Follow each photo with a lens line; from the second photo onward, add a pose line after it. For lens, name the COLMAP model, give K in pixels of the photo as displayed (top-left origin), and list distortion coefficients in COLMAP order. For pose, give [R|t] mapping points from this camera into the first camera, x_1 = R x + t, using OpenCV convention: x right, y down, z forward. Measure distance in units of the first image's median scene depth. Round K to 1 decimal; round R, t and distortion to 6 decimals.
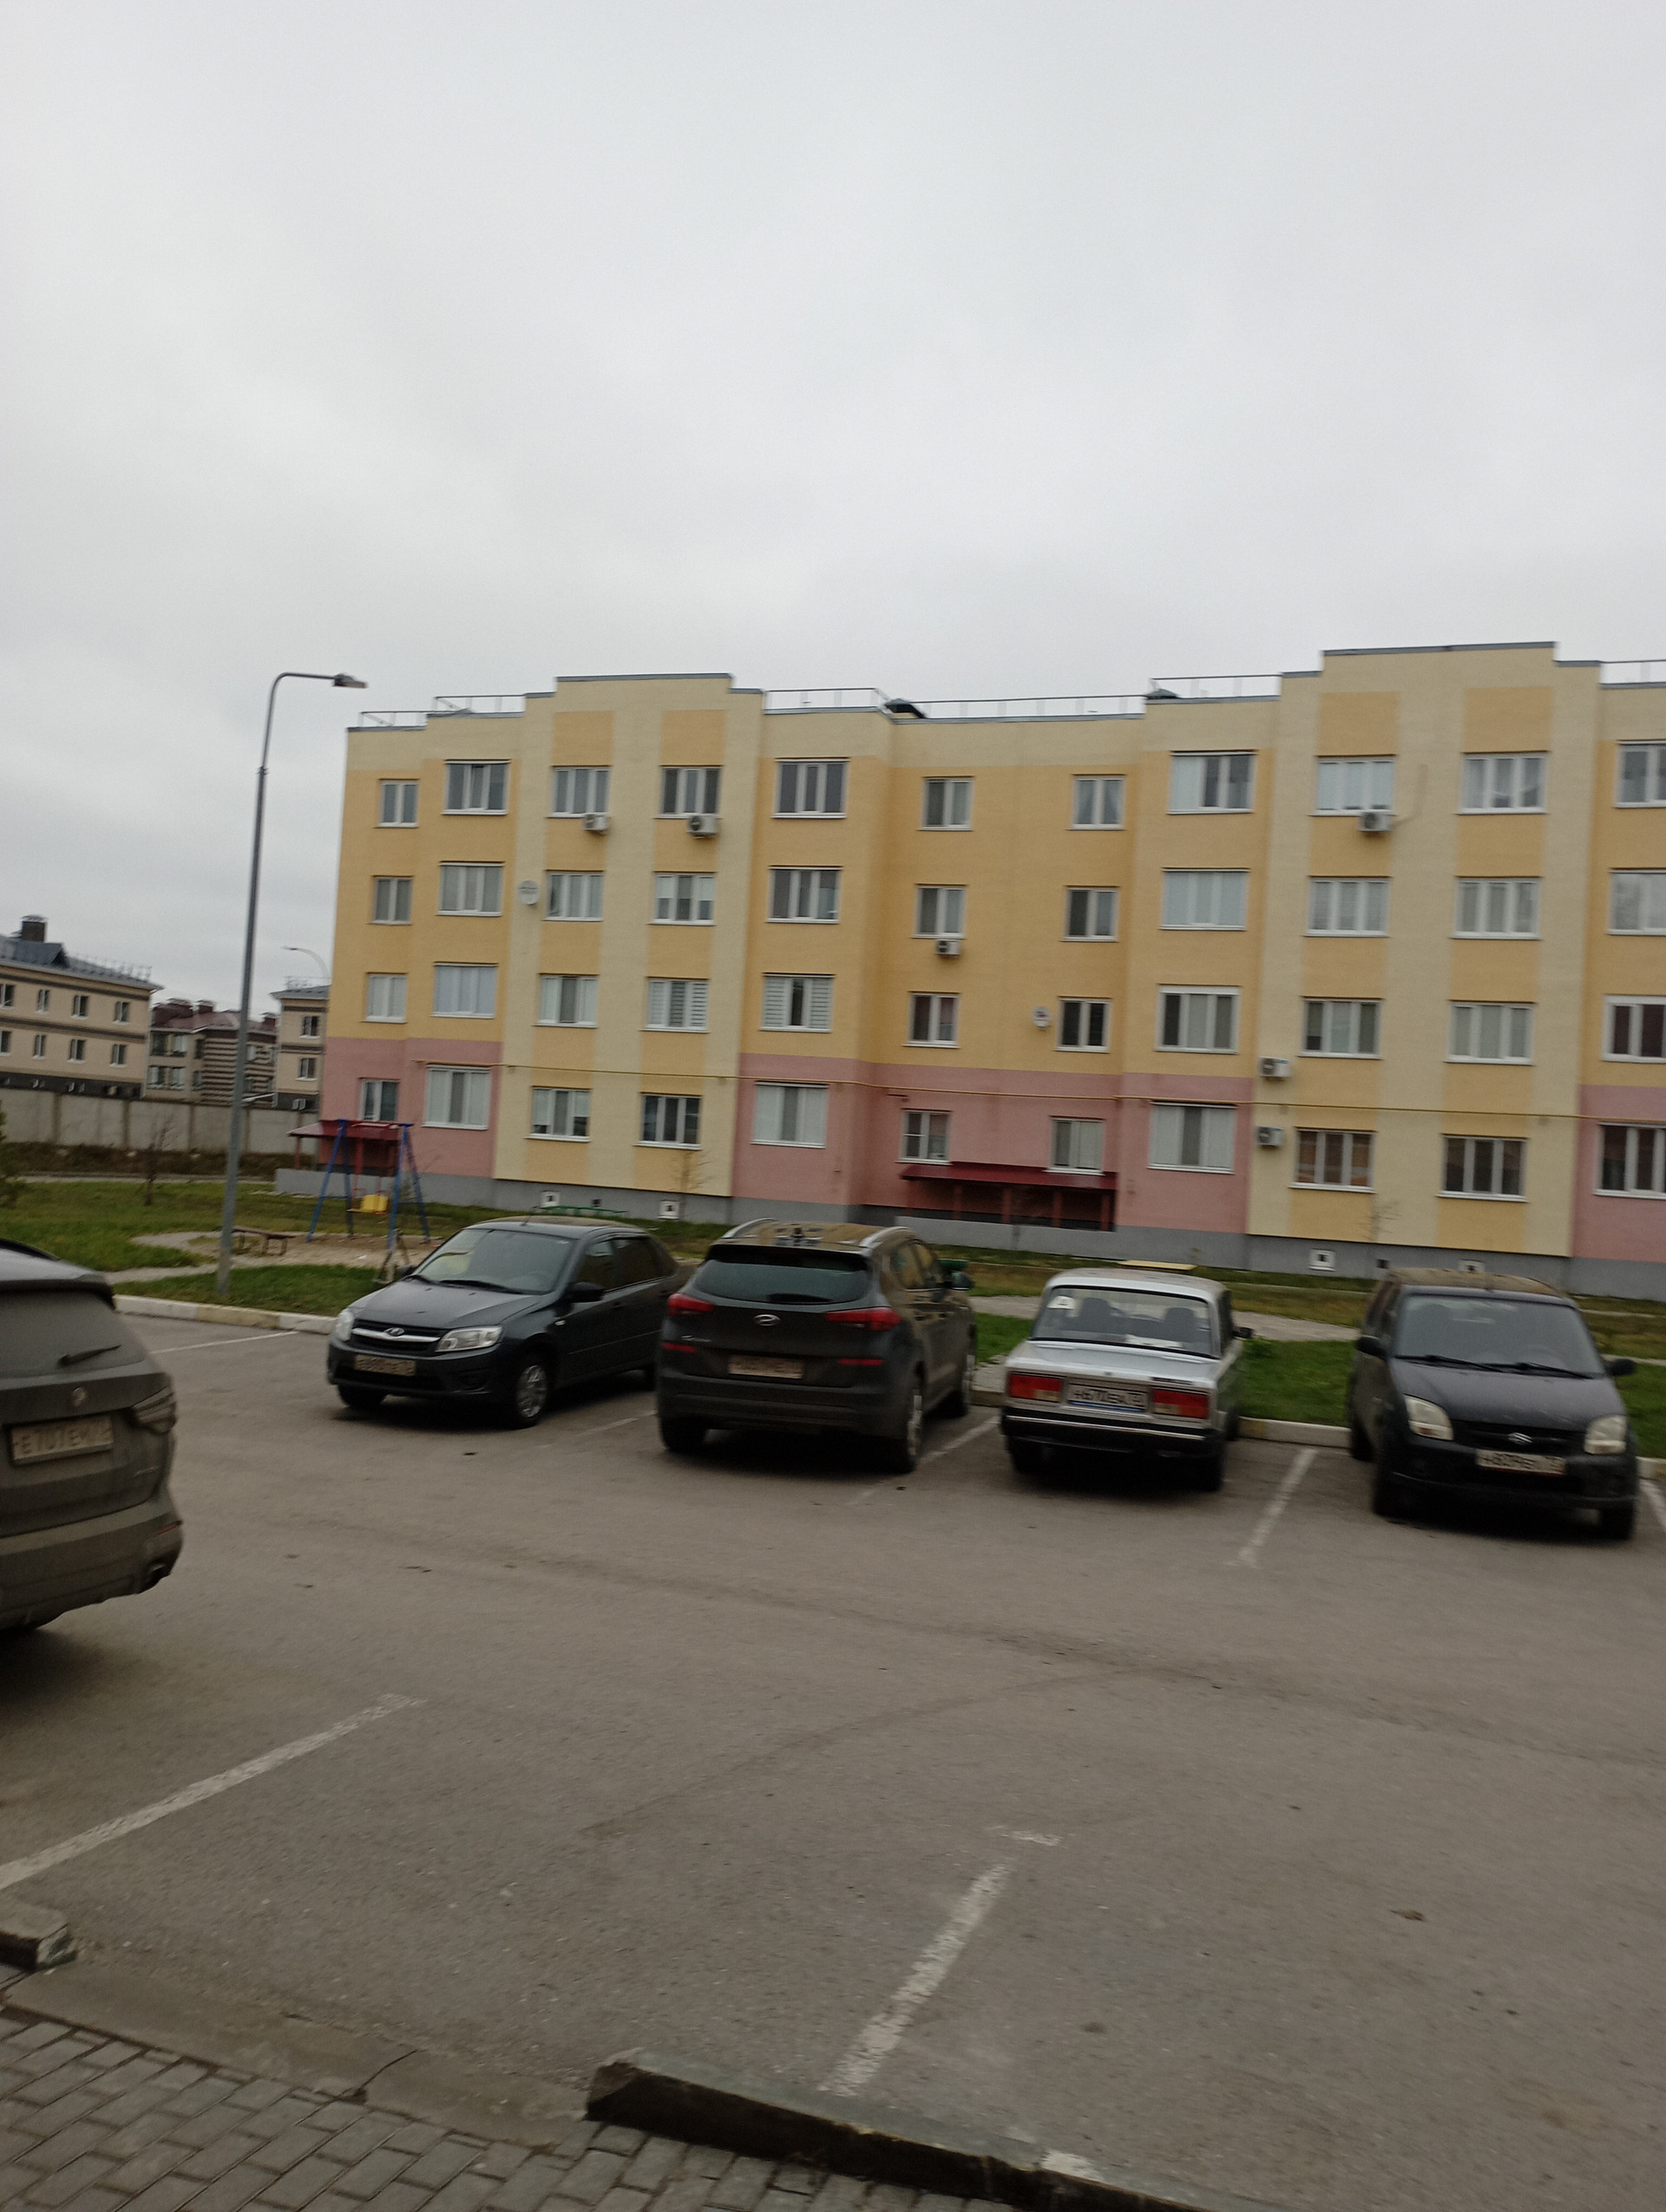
lens RADIAL K [[1817.5, 0, 807.4], [0, 1817.5, 1094.5], [0, 0, 1]] dist [0.108120, -0.109346]
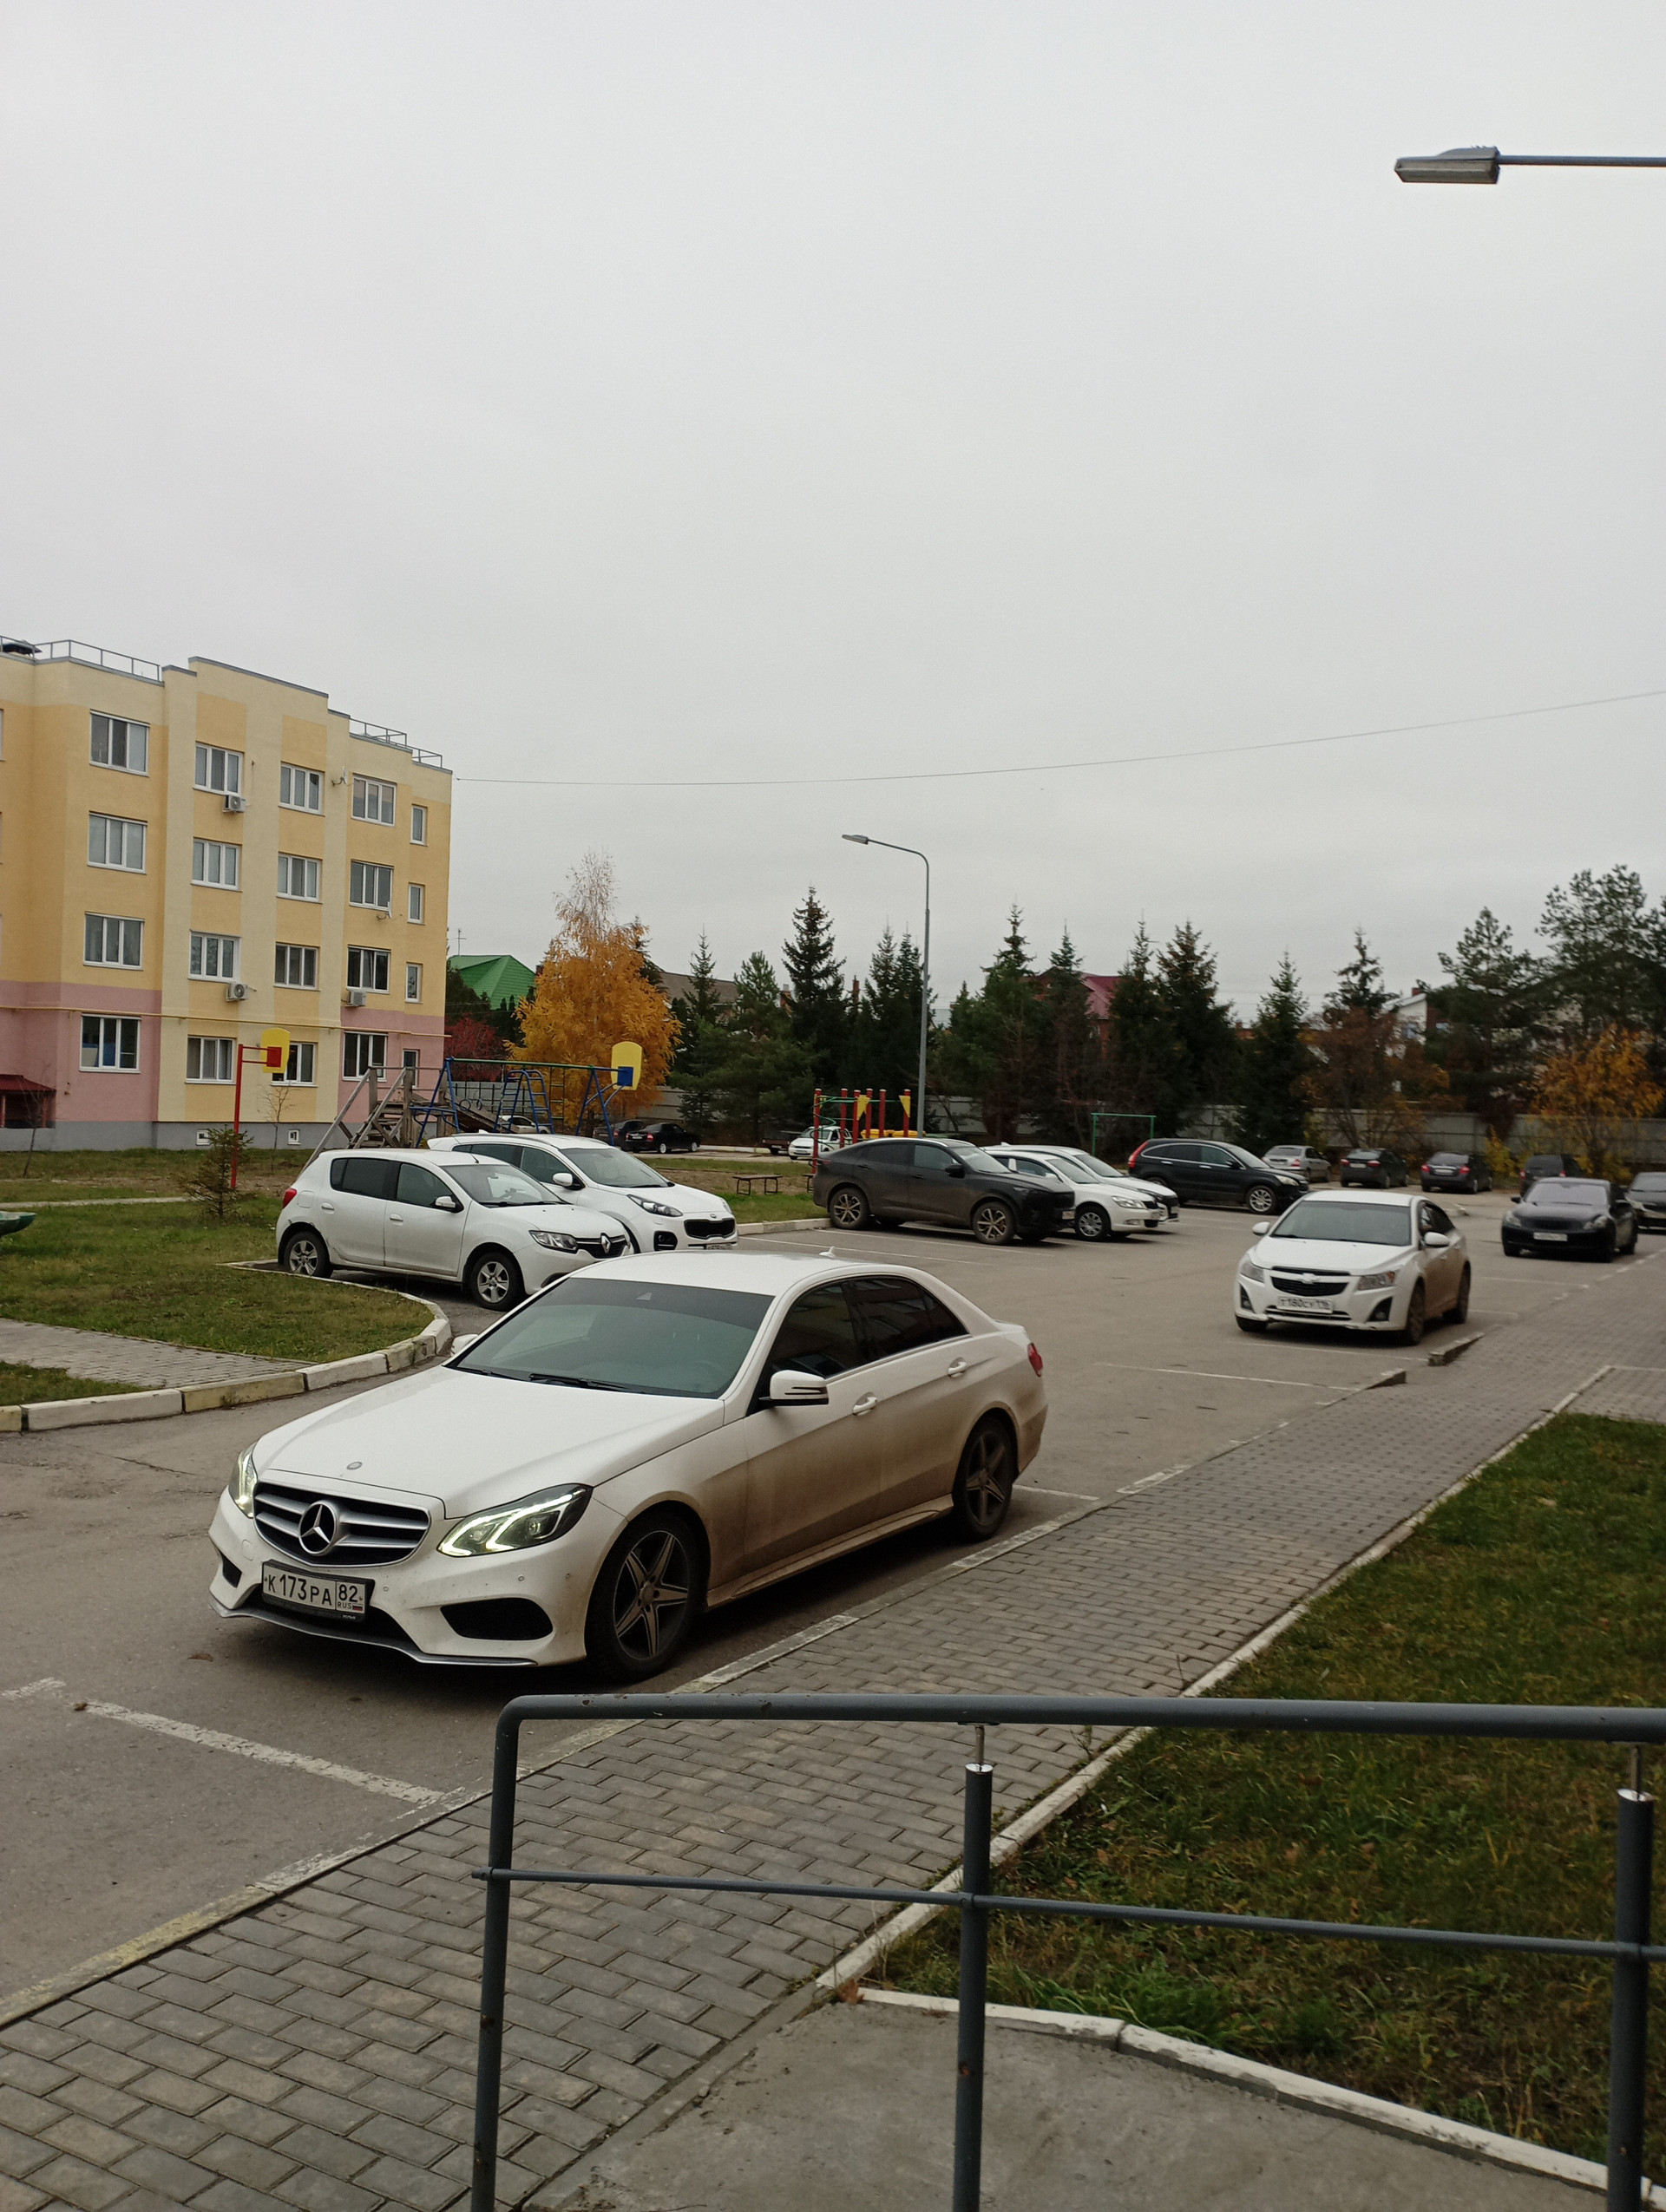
lens RADIAL K [[1817.5, 0, 807.4], [0, 1817.5, 1094.5], [0, 0, 1]] dist [0.108120, -0.109346]
pose [[0.211512, -0.053640, 0.975902, -0.973468], [-0.049731, 0.996609, 0.065556, -0.050902], [-0.976109, -0.062398, 0.208127, 0.341339]]
